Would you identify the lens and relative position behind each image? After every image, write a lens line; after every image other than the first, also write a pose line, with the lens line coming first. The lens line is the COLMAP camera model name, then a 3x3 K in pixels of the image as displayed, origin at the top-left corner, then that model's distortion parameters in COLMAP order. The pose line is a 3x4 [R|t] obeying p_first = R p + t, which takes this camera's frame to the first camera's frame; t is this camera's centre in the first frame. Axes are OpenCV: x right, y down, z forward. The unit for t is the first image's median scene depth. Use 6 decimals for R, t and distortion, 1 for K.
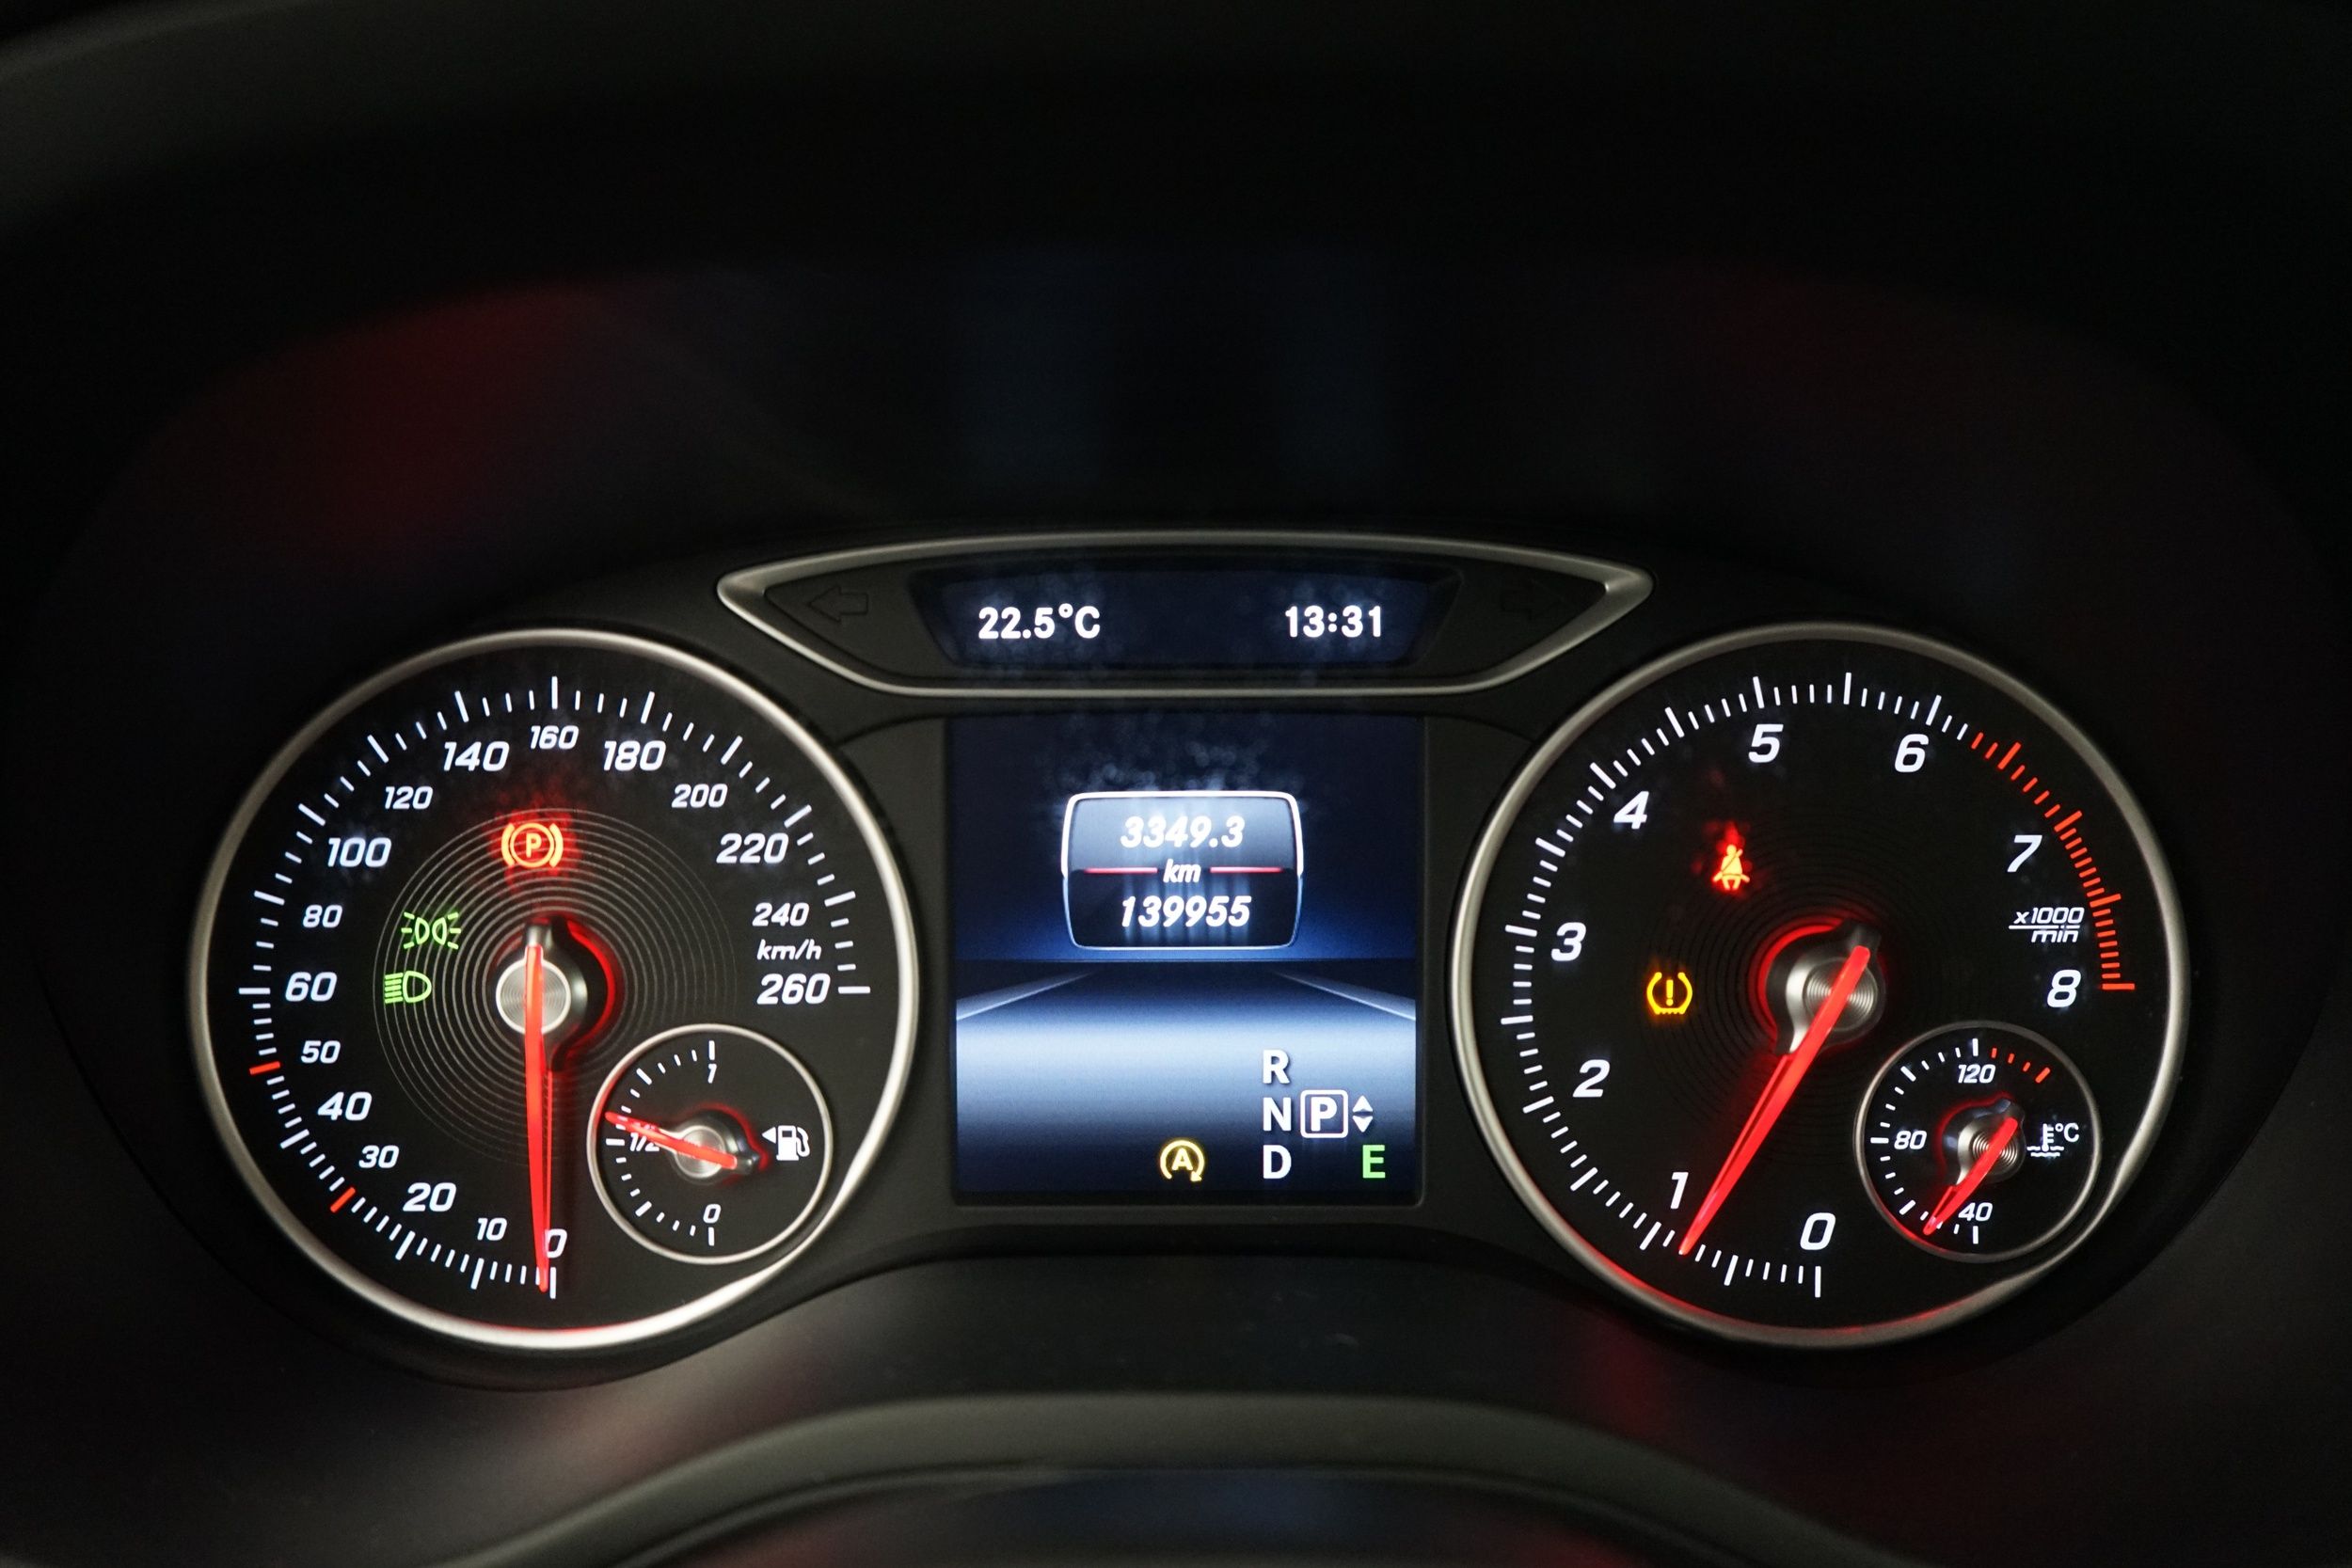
lens RADIAL K [[1895.3, 0, 1167.6], [0, 1895.3, 781.8], [0, 0, 1]] dist [-0.016142, 0.010426]
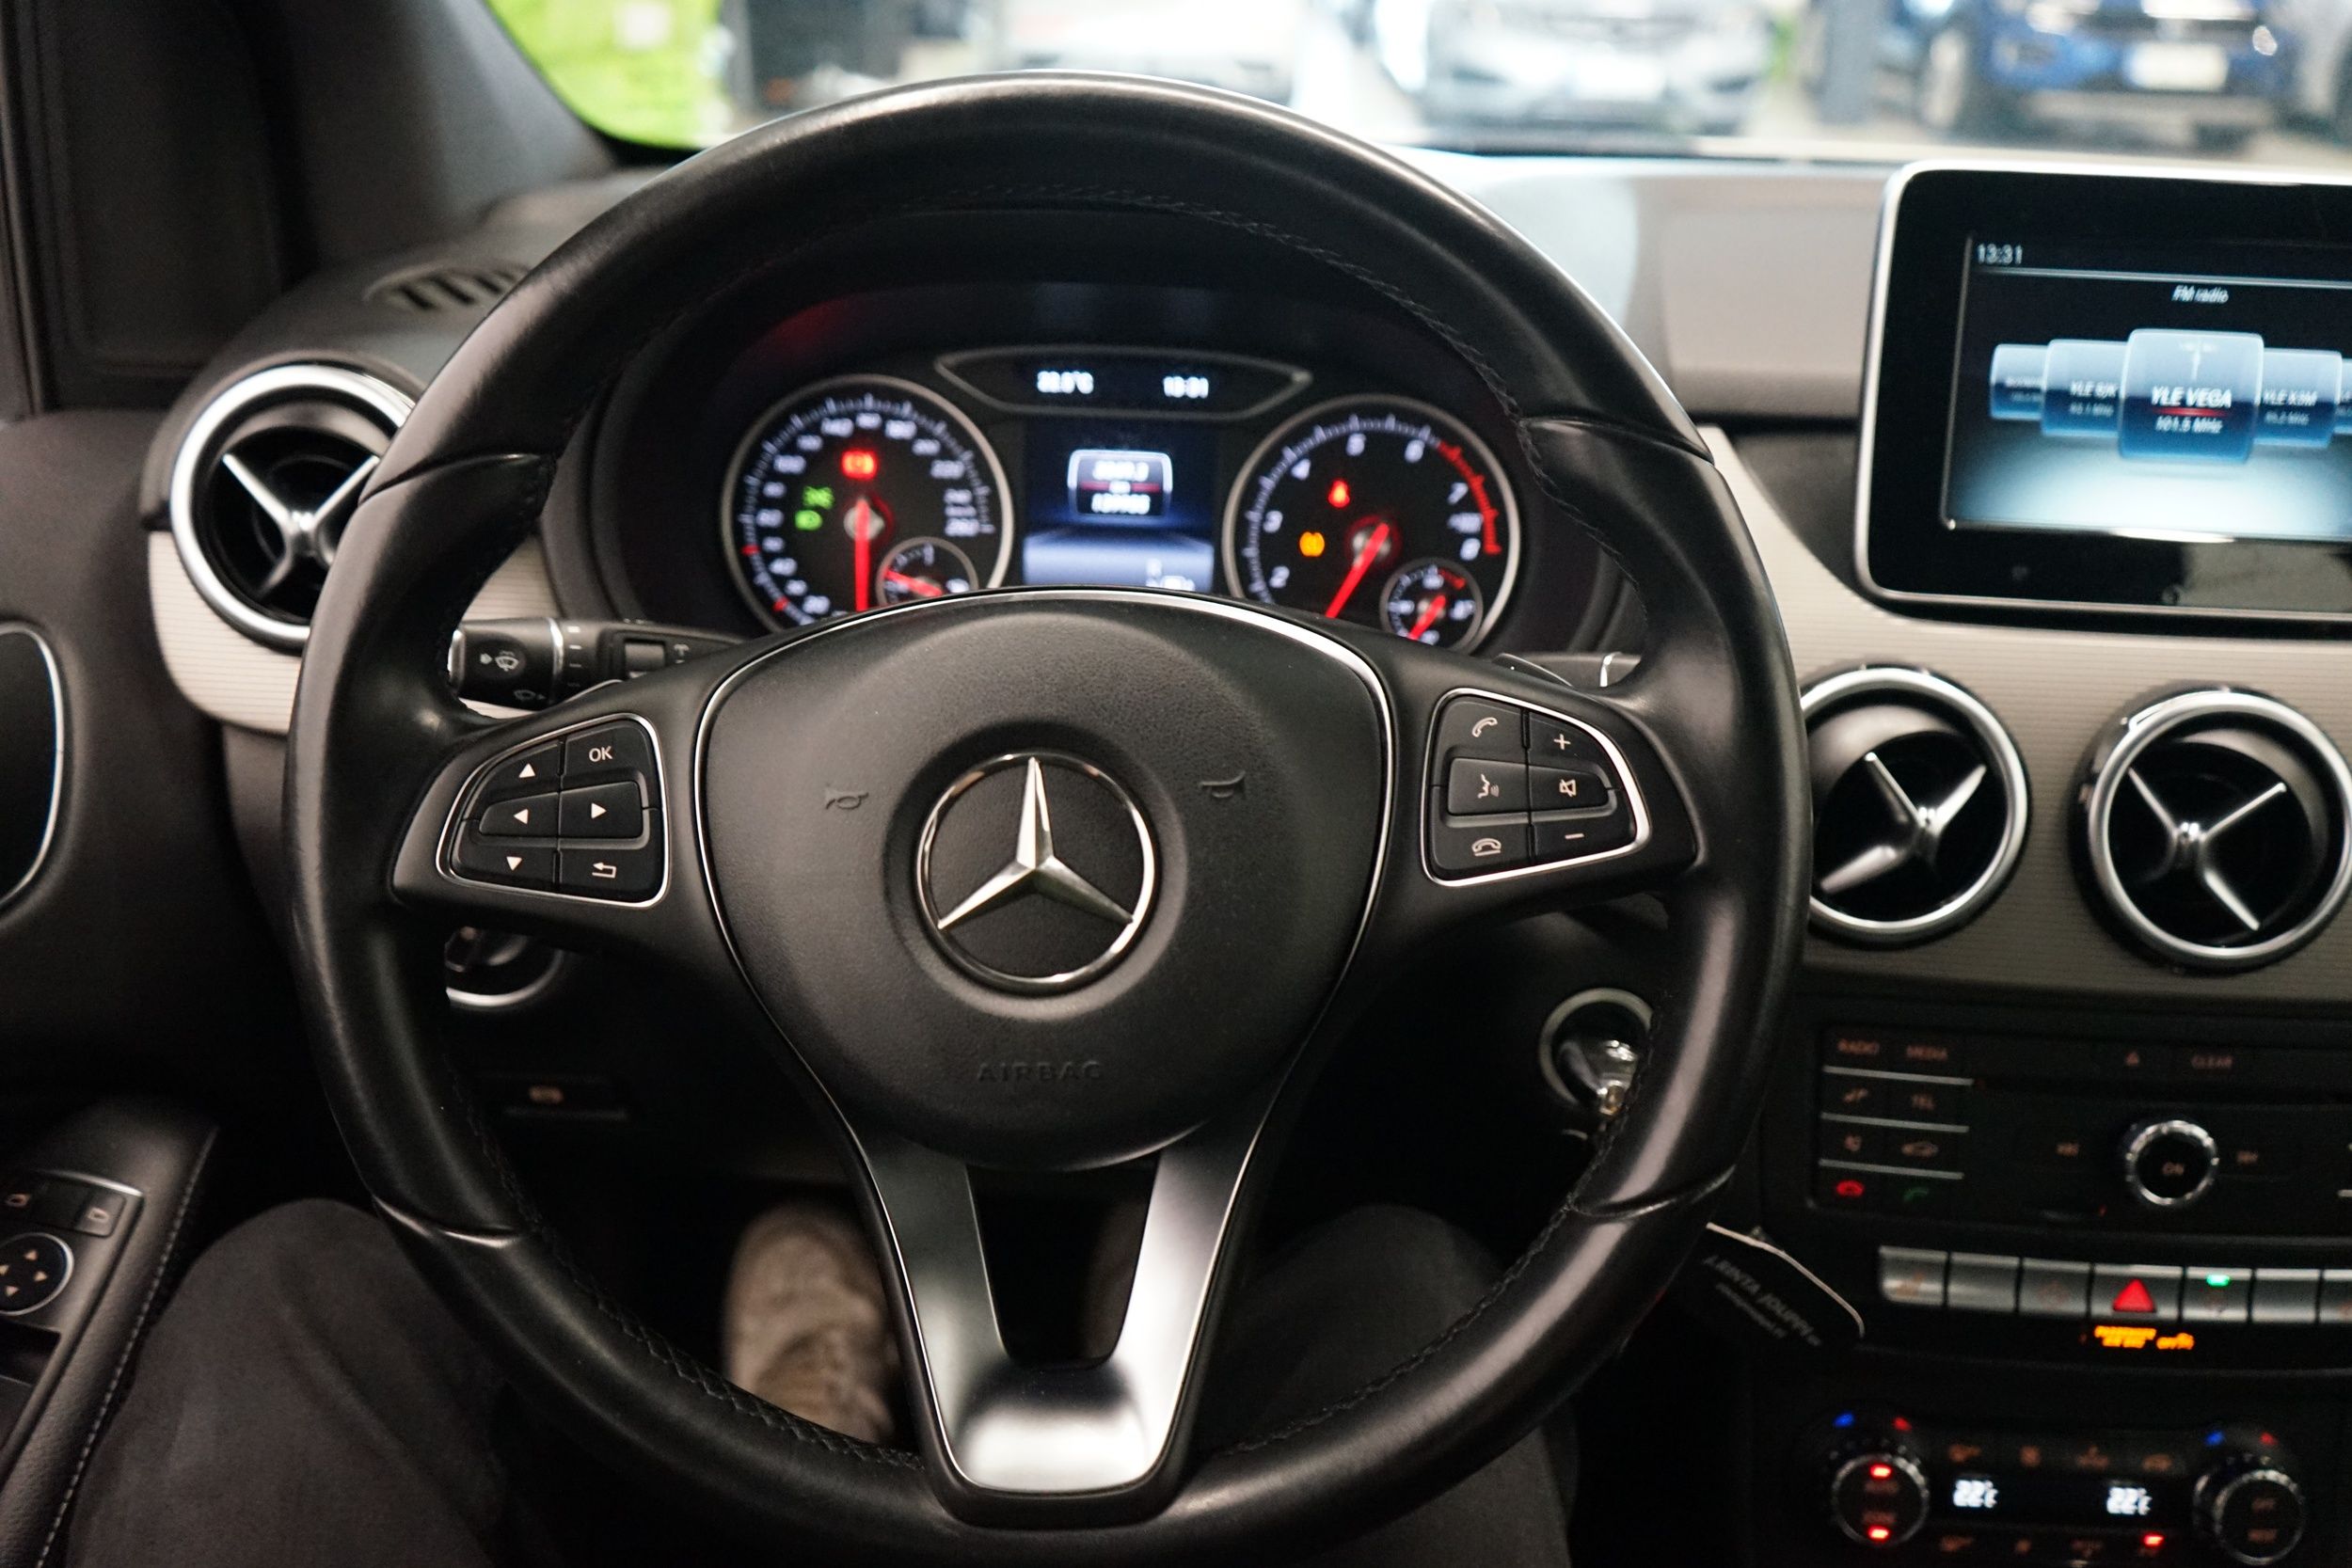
lens RADIAL K [[1895.3, 0, 1186.2], [0, 1895.3, 789.4], [0, 0, 1]] dist [-0.016142, 0.010426]
pose [[0.999083, 0.041769, 0.009402, 0.088786], [-0.042742, 0.985827, 0.162226, 0.032617], [-0.002493, -0.162479, 0.986709, -1.528274]]
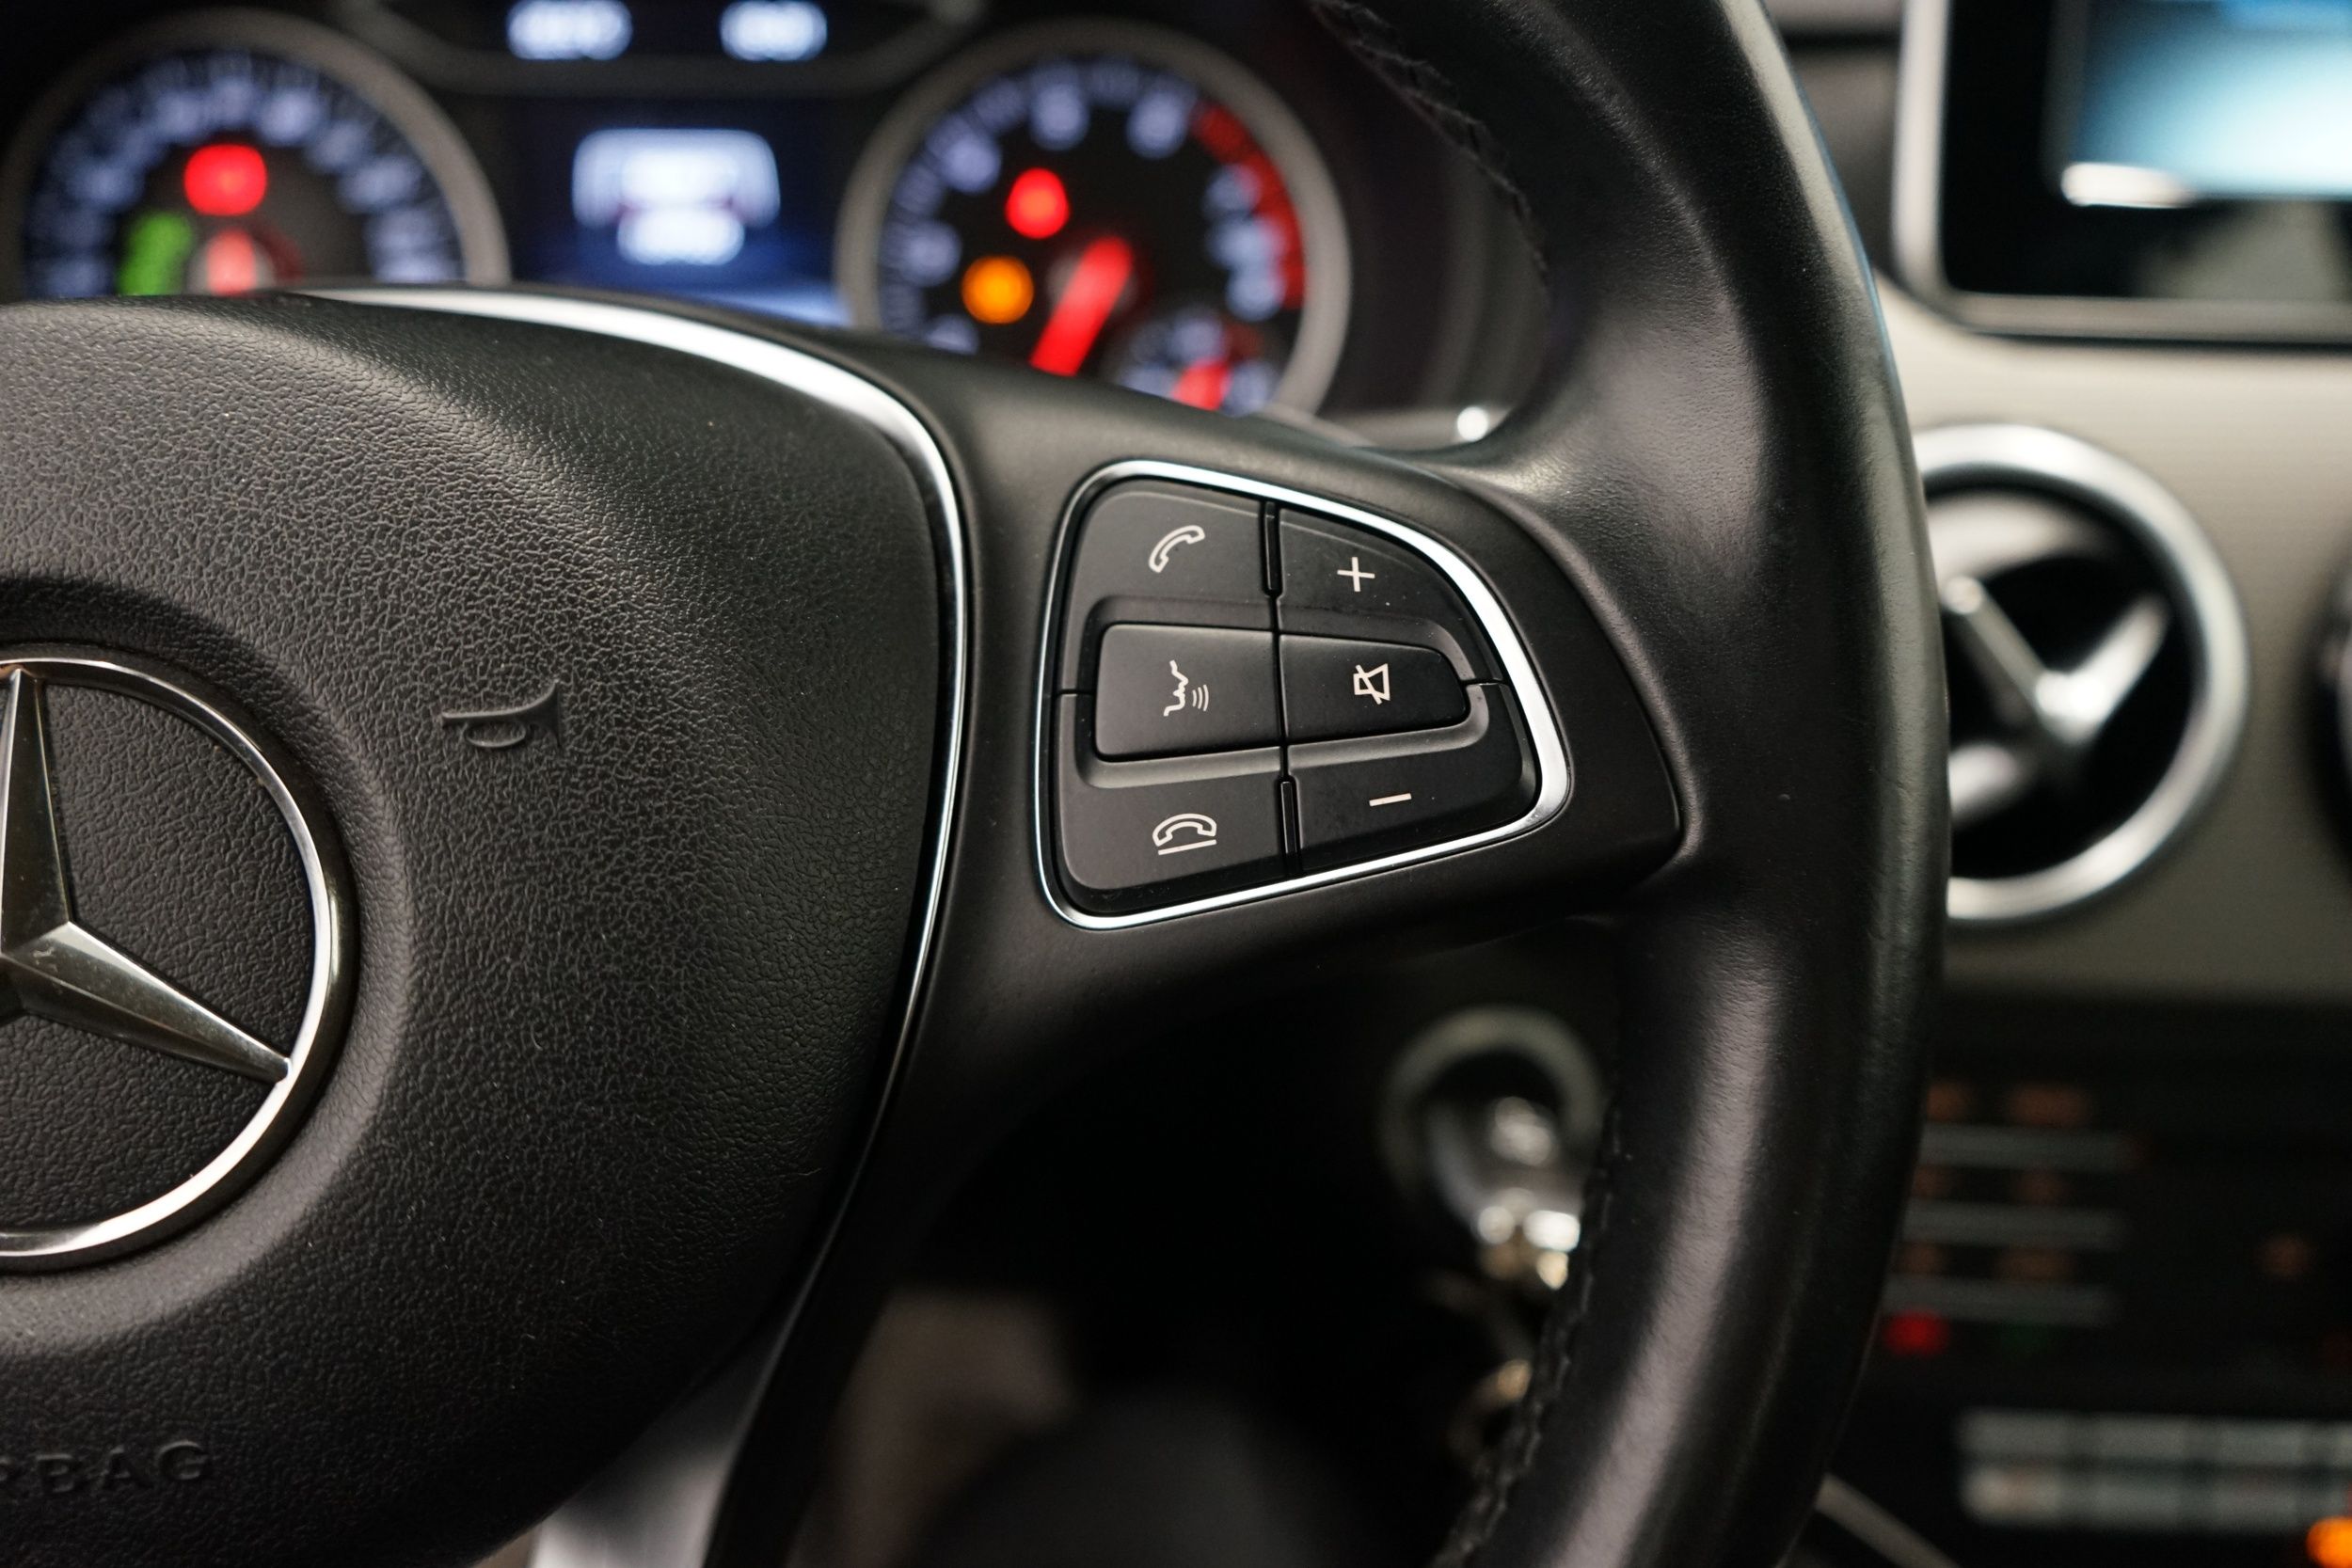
lens RADIAL K [[1895.3, 0, 1181.2], [0, 1895.3, 801.6], [0, 0, 1]] dist [-0.016142, 0.010426]
pose [[0.998323, -0.005816, 0.057592, 0.323658], [-0.007301, 0.974342, 0.224953, 0.170052], [-0.057422, -0.224997, 0.972666, -0.589896]]
